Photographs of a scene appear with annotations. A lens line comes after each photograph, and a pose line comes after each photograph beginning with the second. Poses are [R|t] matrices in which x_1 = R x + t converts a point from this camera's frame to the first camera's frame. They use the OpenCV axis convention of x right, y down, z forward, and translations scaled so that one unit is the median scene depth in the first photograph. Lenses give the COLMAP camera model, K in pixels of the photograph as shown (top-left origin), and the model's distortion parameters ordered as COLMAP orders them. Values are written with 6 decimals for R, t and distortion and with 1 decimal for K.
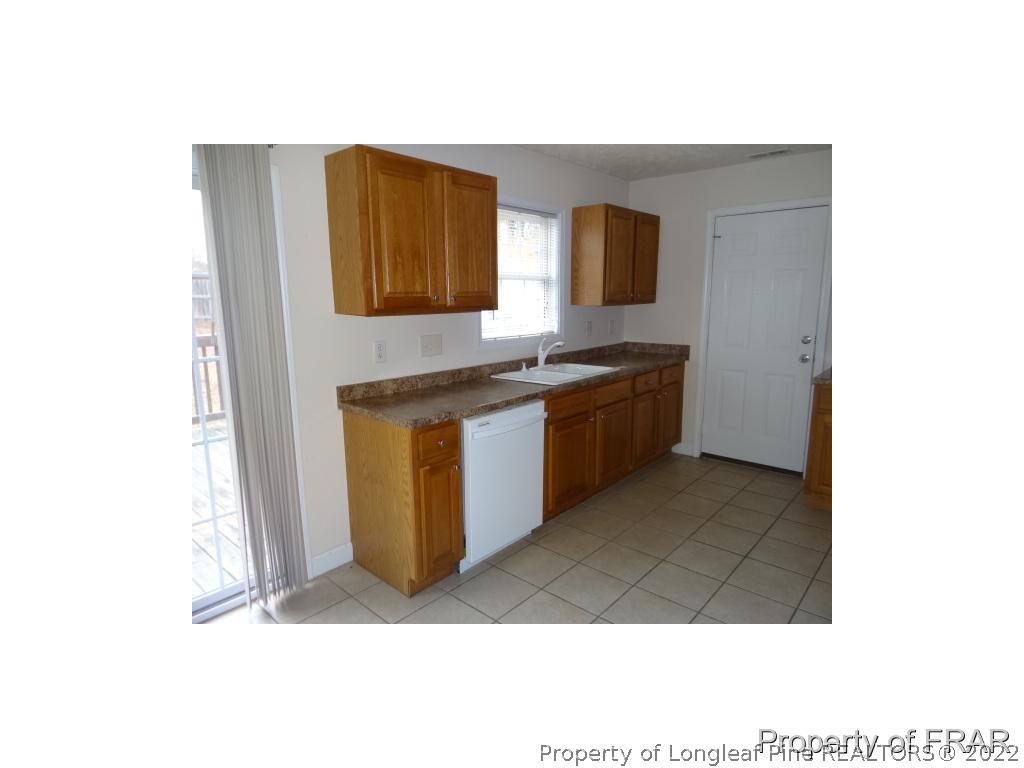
lens RADIAL K [[501.9, 0, 512.0], [0, 501.9, 384.0], [0, 0, 1]] dist [-0.000084, 0.000016]
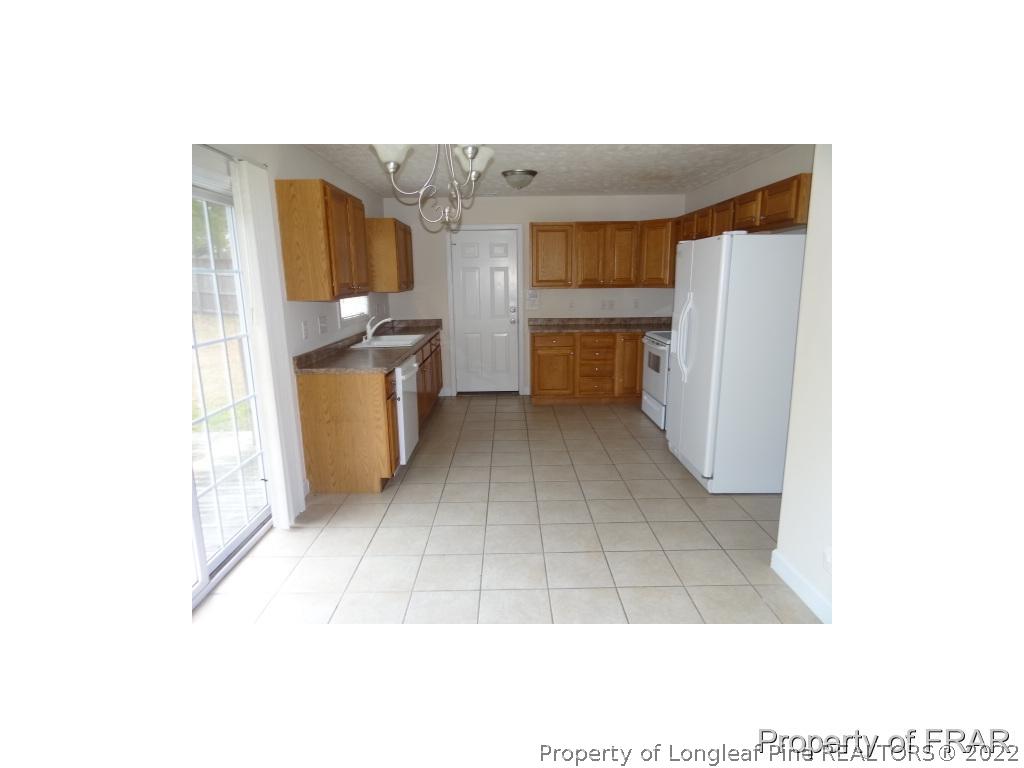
lens RADIAL K [[501.9, 0, 512.0], [0, 501.9, 384.0], [0, 0, 1]] dist [-0.000084, 0.000016]
pose [[0.740896, -0.142744, 0.656275, -0.777015], [0.129143, 0.989197, 0.069362, 0.055748], [-0.659086, 0.033363, 0.751327, -0.336631]]
